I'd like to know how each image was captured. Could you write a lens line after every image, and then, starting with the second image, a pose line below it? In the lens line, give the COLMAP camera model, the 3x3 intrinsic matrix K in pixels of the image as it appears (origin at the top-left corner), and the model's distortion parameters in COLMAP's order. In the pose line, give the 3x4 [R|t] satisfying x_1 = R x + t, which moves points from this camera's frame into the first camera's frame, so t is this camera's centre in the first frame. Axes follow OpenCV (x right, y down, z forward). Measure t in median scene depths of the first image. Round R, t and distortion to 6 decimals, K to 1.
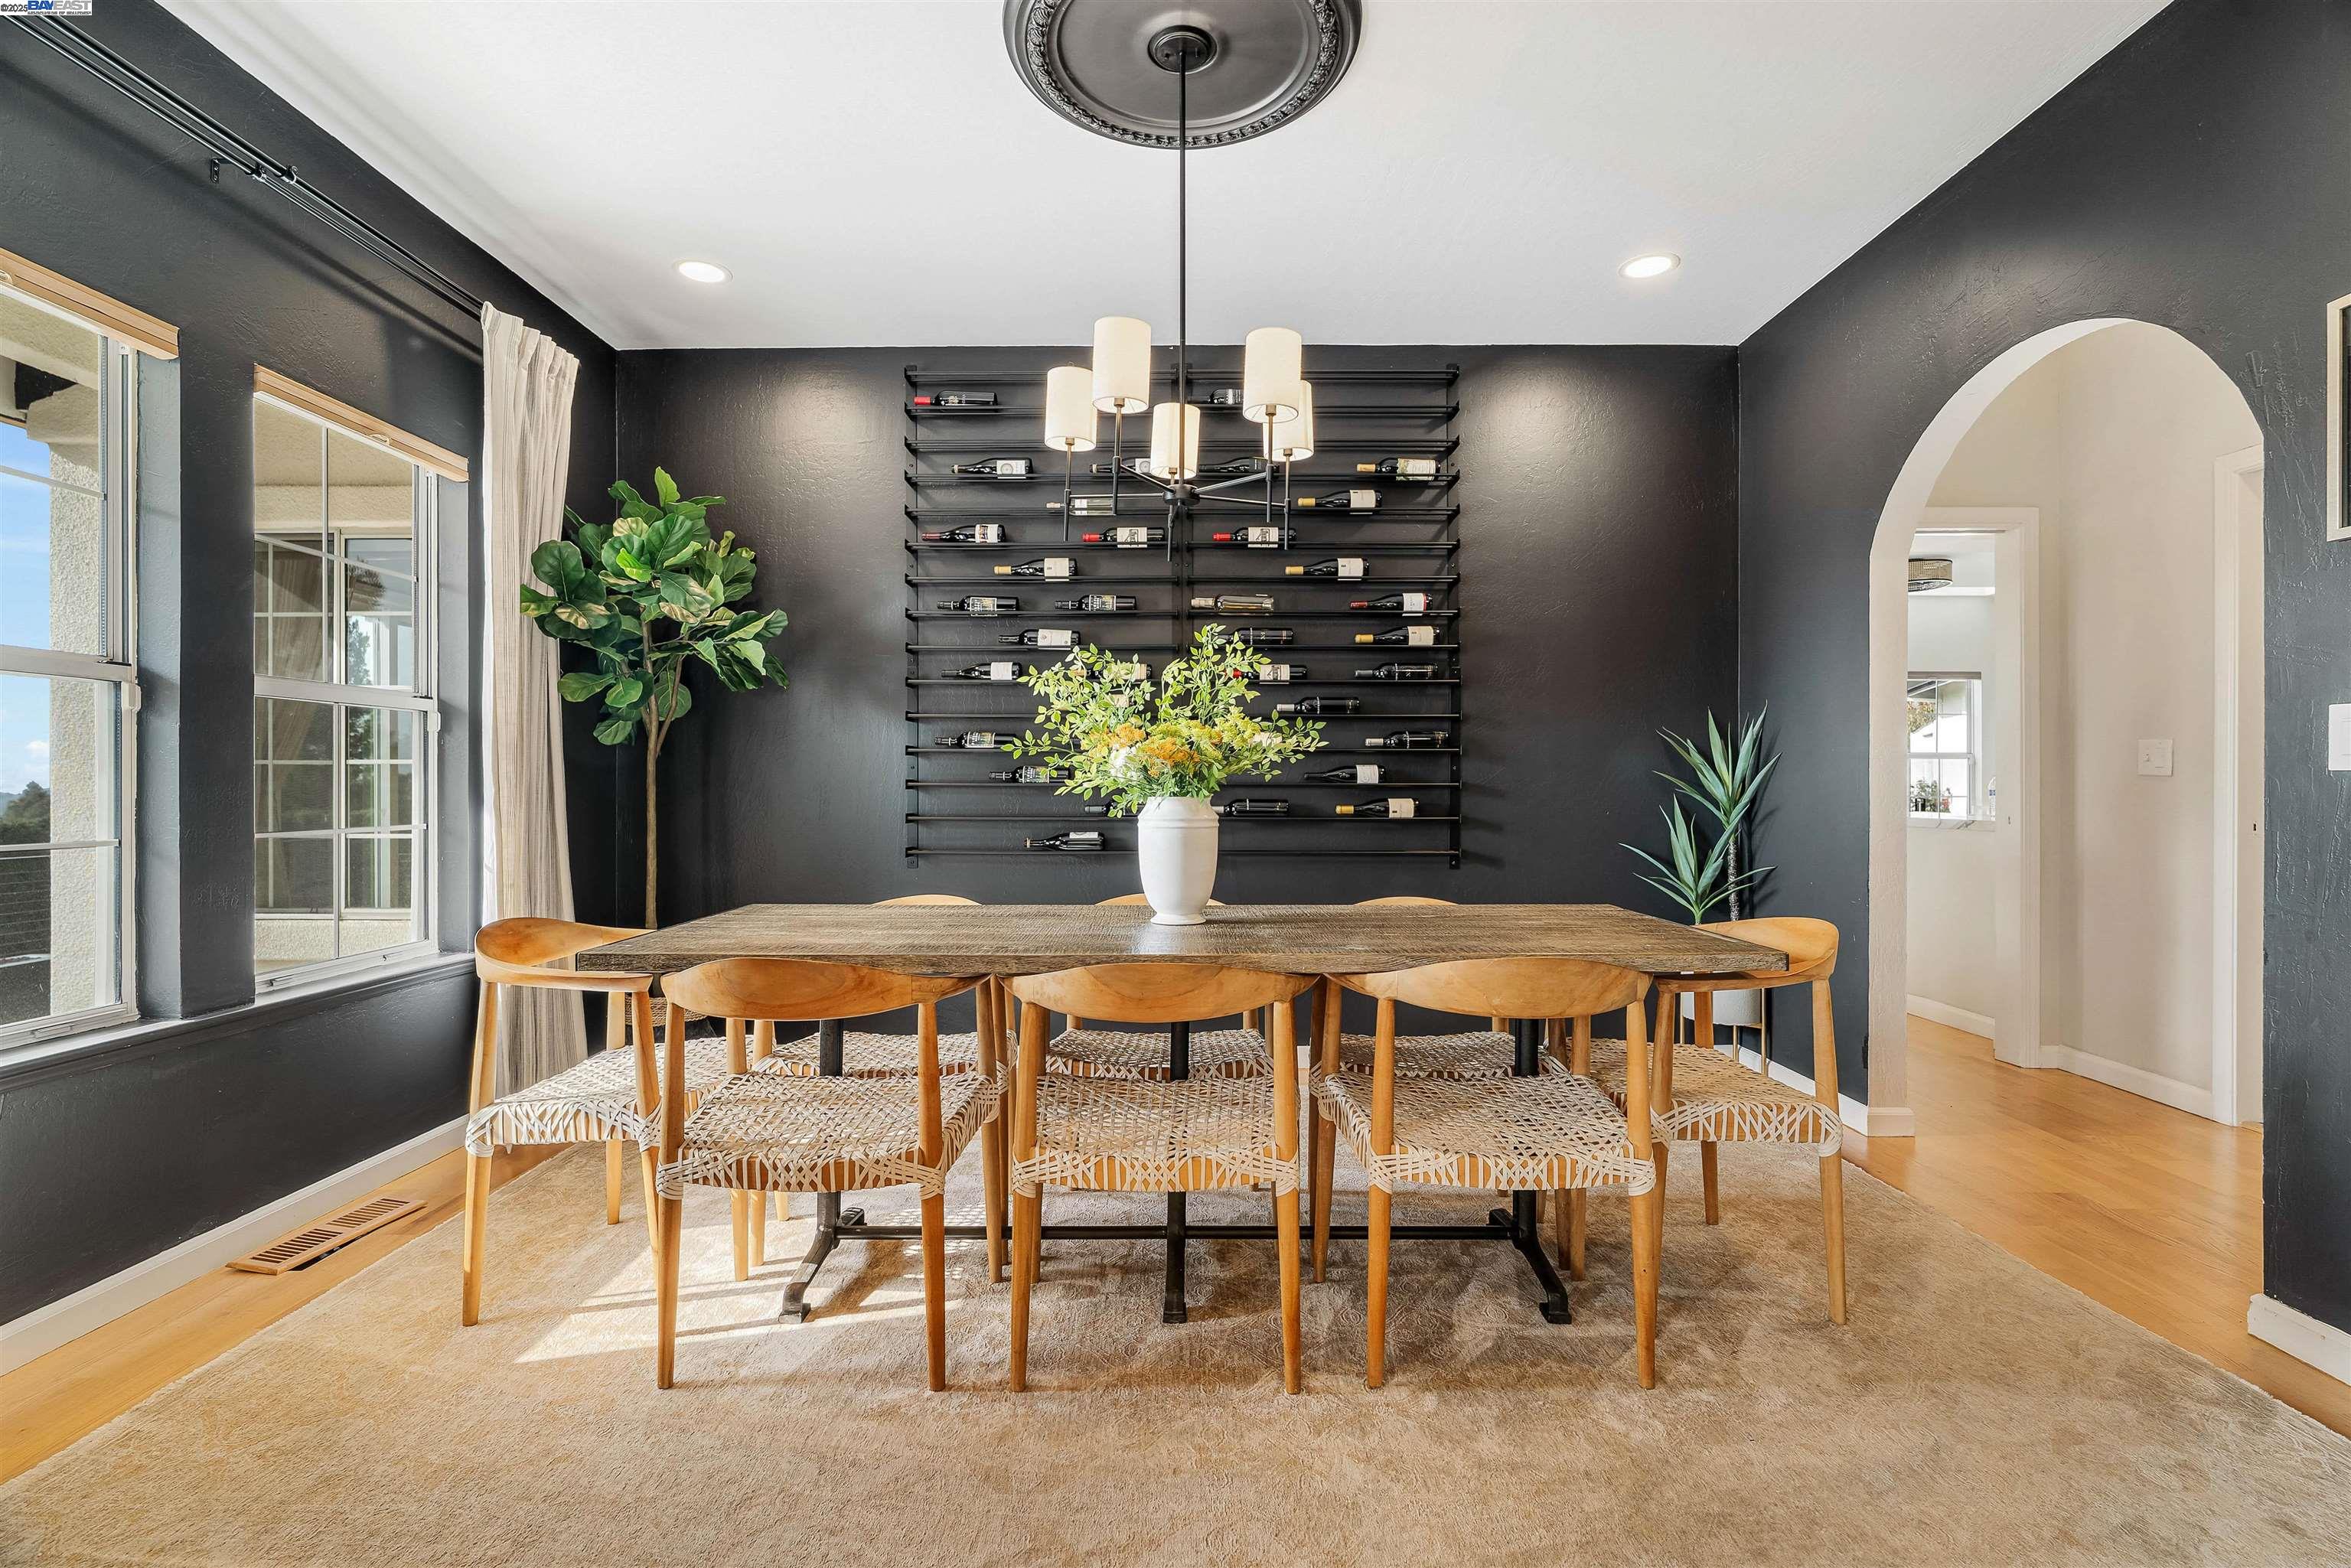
lens RADIAL K [[1064.3, 0, 1173.7], [0, 1064.3, 792.7], [0, 0, 1]] dist [-0.010725, 0.000756]
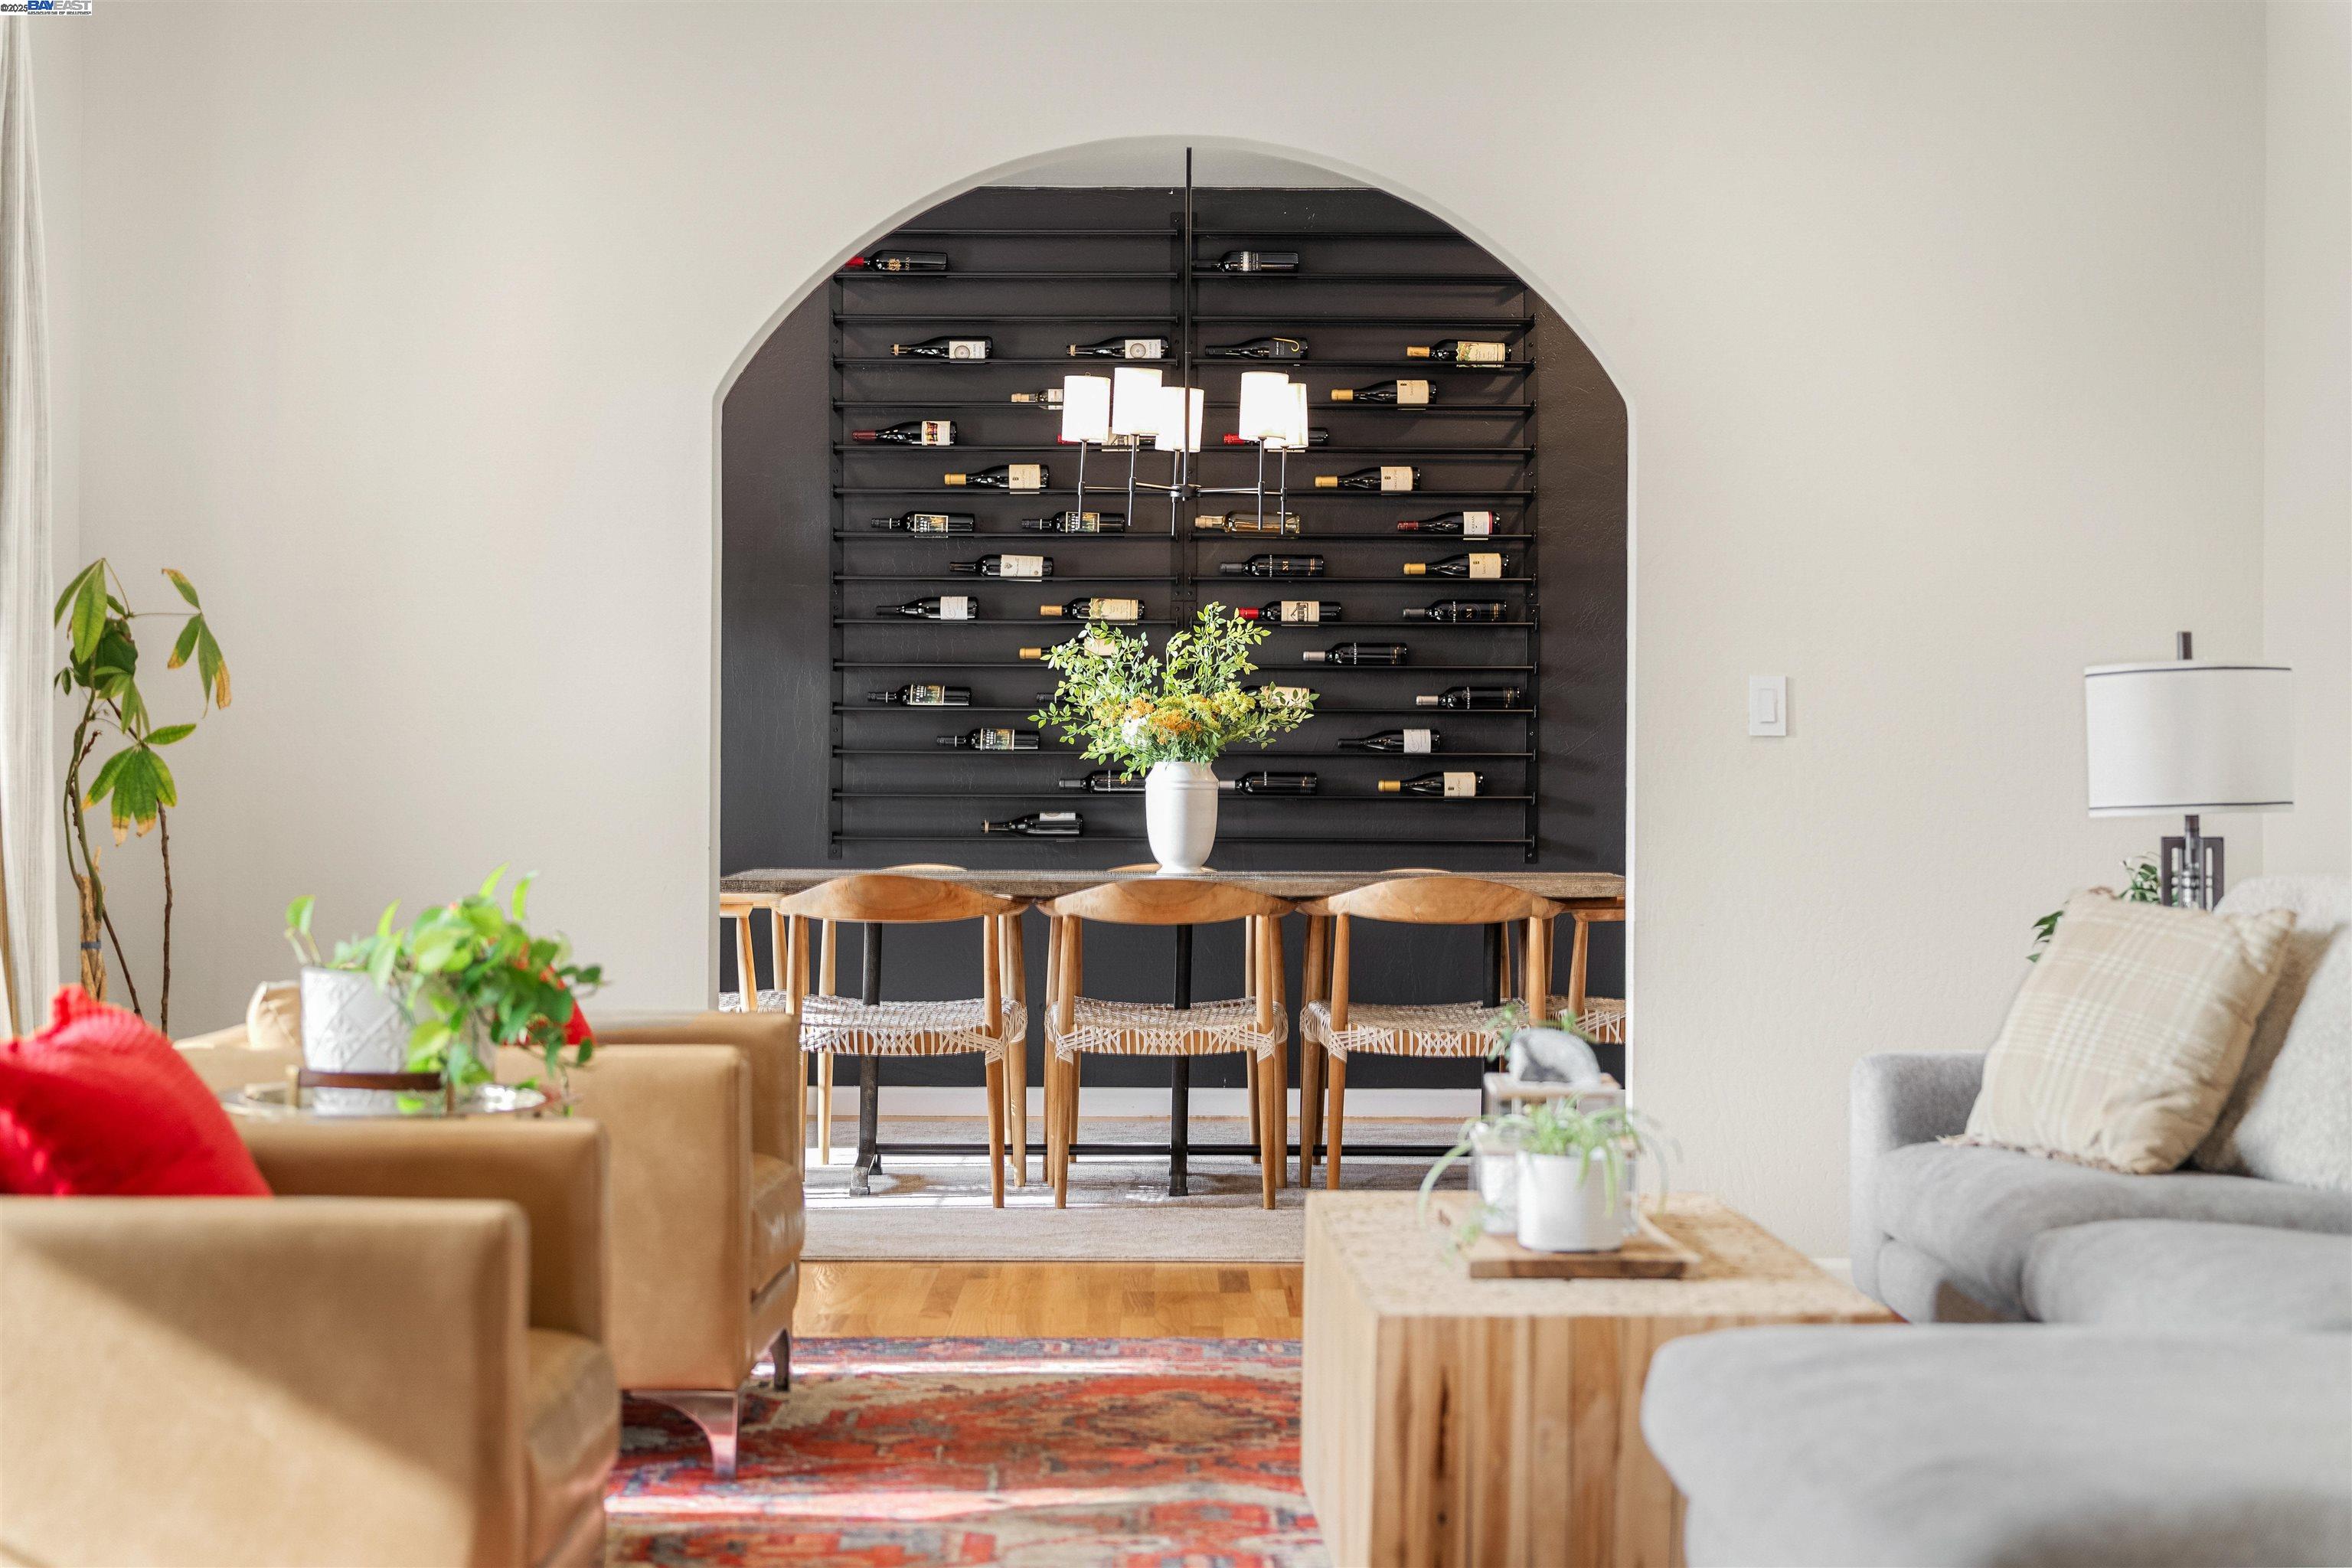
lens RADIAL K [[3386.9, 0, 1168.4], [0, 3386.9, 777.6], [0, 0, 1]] dist [0.956763, -0.000661]
pose [[0.999943, 0.004899, 0.009513, -0.026728], [-0.004863, 0.999981, -0.003817, 0.020676], [-0.009531, 0.003771, 0.999947, -1.558278]]
